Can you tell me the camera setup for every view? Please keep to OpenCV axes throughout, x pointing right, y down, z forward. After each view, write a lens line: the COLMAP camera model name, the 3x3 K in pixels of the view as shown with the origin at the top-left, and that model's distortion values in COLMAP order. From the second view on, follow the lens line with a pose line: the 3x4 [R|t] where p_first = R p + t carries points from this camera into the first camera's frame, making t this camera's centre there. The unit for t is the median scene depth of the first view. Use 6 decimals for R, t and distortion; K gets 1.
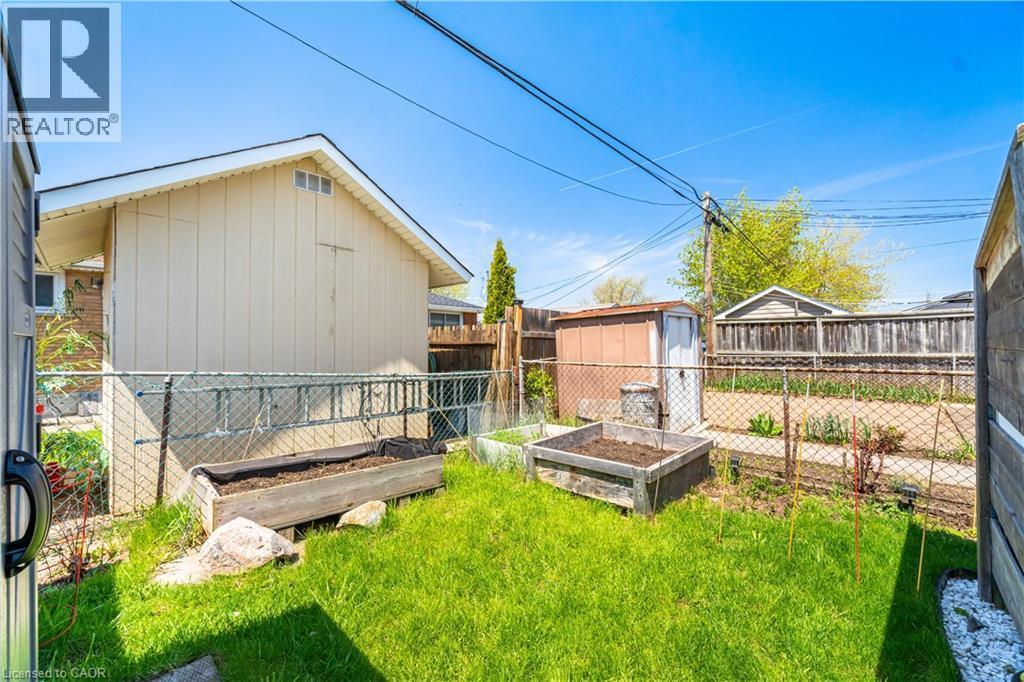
lens RADIAL K [[412.7, 0, 508.2], [0, 412.7, 344.5], [0, 0, 1]] dist [-0.007244, 0.000368]
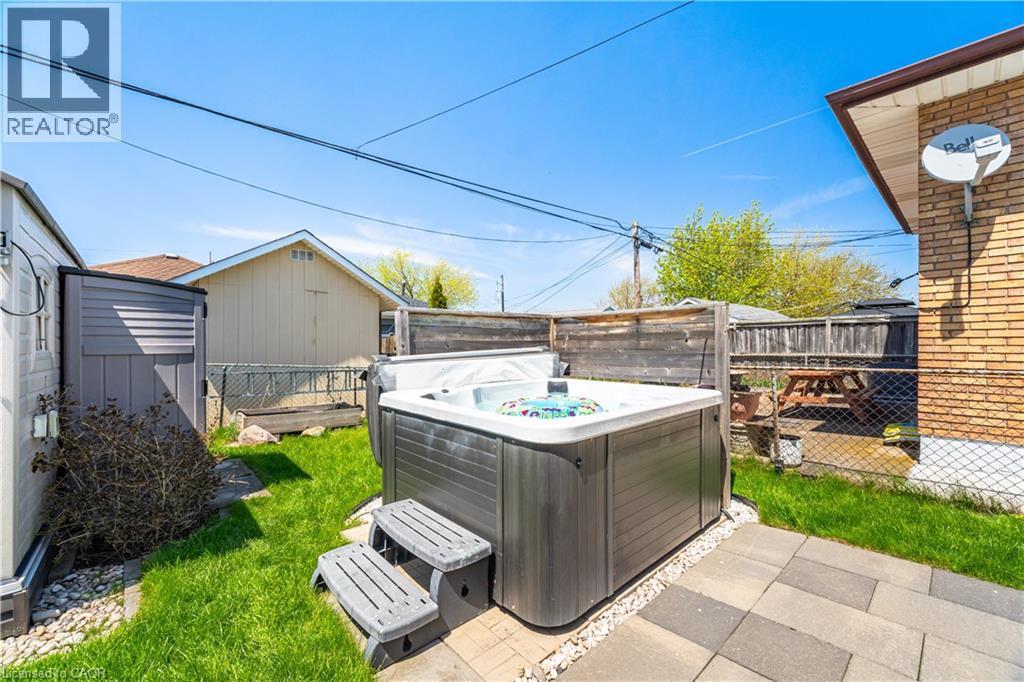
lens RADIAL K [[412.7, 0, 508.2], [0, 412.7, 344.5], [0, 0, 1]] dist [-0.007244, 0.000368]
pose [[0.997146, -0.003643, -0.075409, 0.263374], [0.003621, 0.999993, -0.000428, -0.008251], [0.075410, 0.000154, 0.997153, -0.334861]]
